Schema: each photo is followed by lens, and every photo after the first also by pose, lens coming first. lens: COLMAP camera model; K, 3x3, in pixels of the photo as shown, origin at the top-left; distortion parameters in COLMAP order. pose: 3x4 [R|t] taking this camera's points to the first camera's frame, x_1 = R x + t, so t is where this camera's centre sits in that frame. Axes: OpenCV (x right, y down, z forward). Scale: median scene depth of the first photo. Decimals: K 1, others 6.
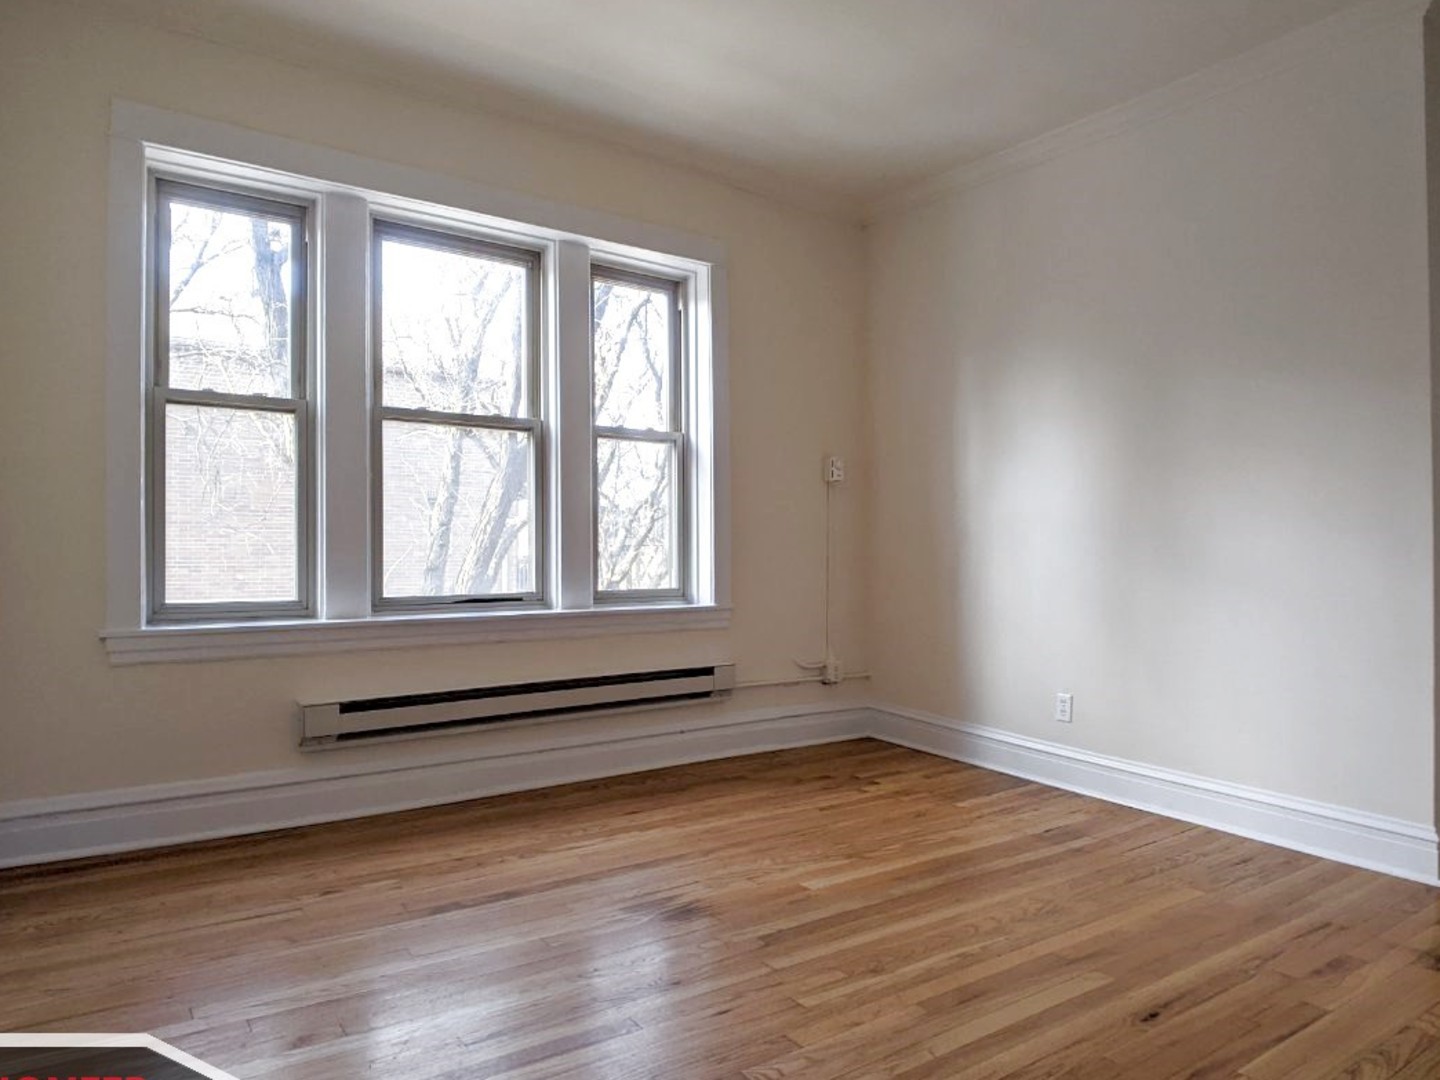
lens RADIAL K [[958.8, 0, 705.0], [0, 958.8, 545.9], [0, 0, 1]] dist [0.010304, -0.029144]
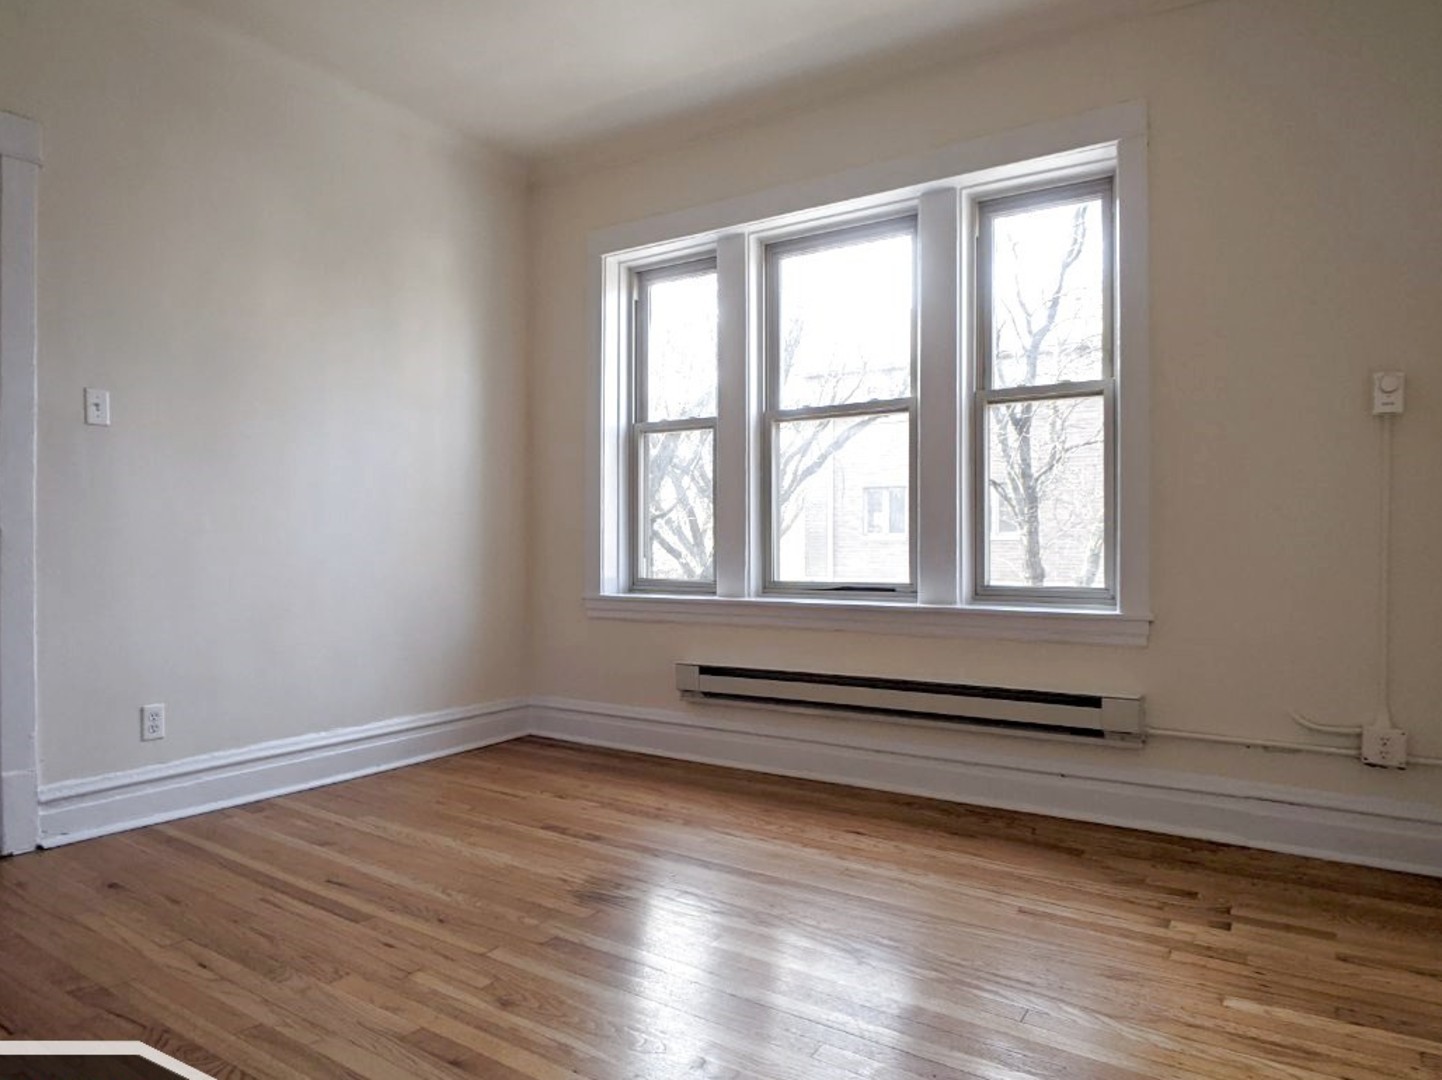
lens RADIAL K [[960.2, 0, 706.0], [0, 960.2, 545.9], [0, 0, 1]] dist [0.010304, -0.029144]
pose [[0.340877, 0.007061, -0.940082, 0.769399], [0.011015, 0.999873, 0.011504, -0.000972], [0.940044, -0.014277, 0.340755, 0.609401]]
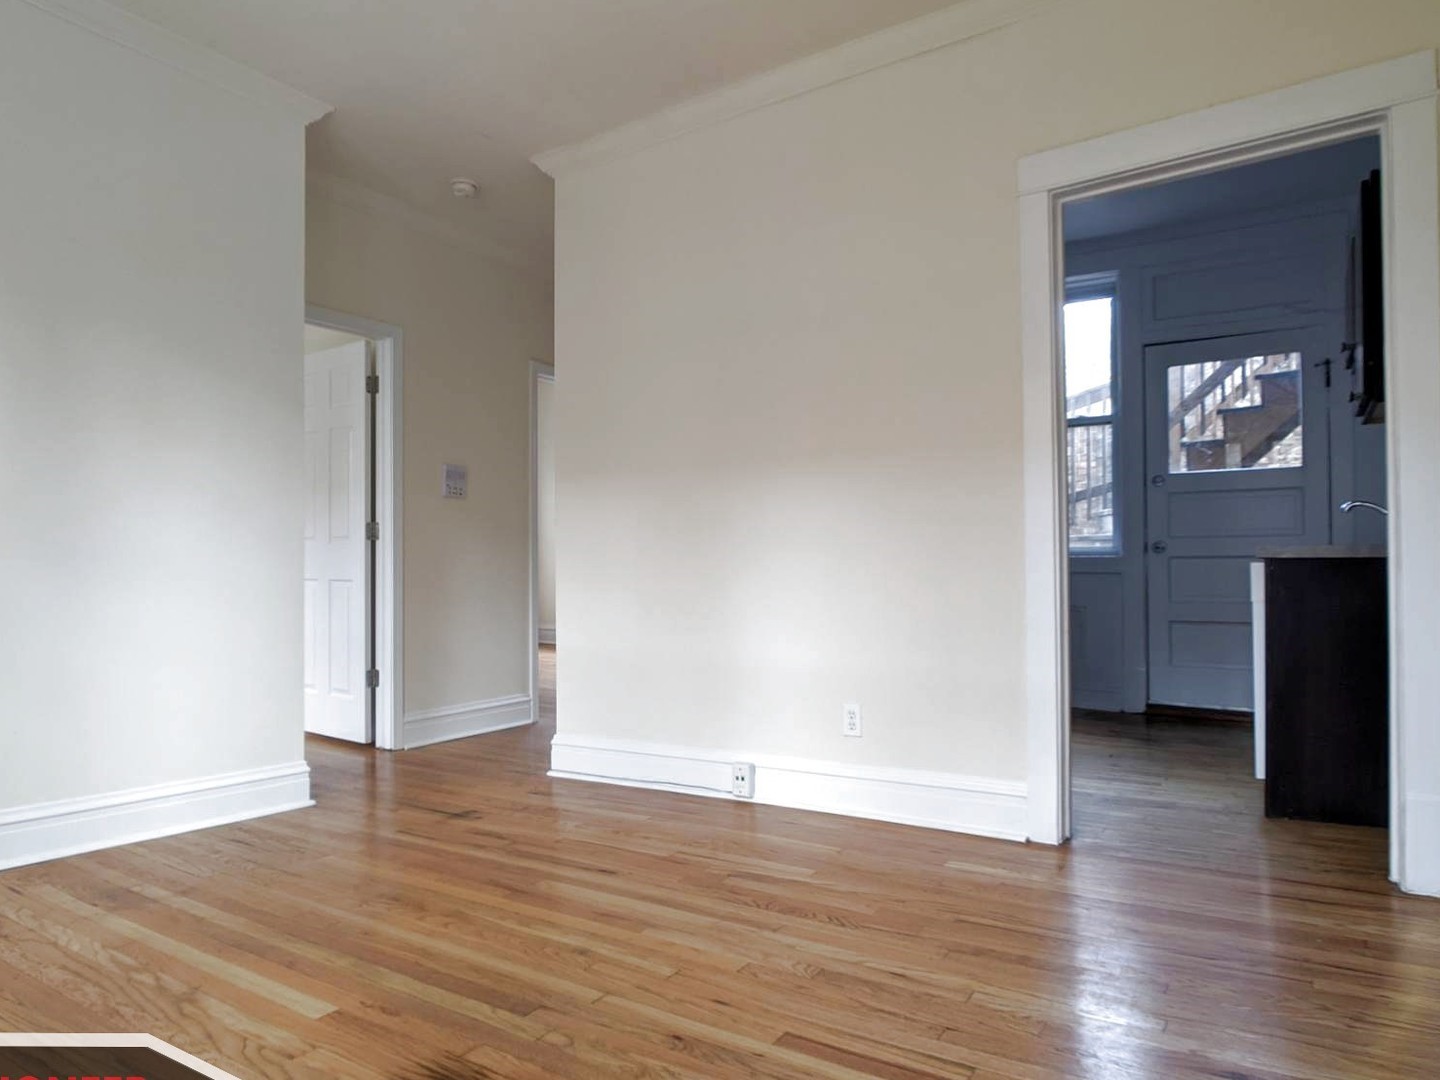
lens RADIAL K [[893.1, 0, 720.0], [0, 893.1, 540.0], [0, 0, 1]] dist [0.000488, -0.003289]
pose [[-0.372308, 0.026937, 0.927718, -0.528937], [-0.004661, 0.999512, -0.030892, 0.025248], [-0.928098, -0.015825, -0.372000, 0.846590]]
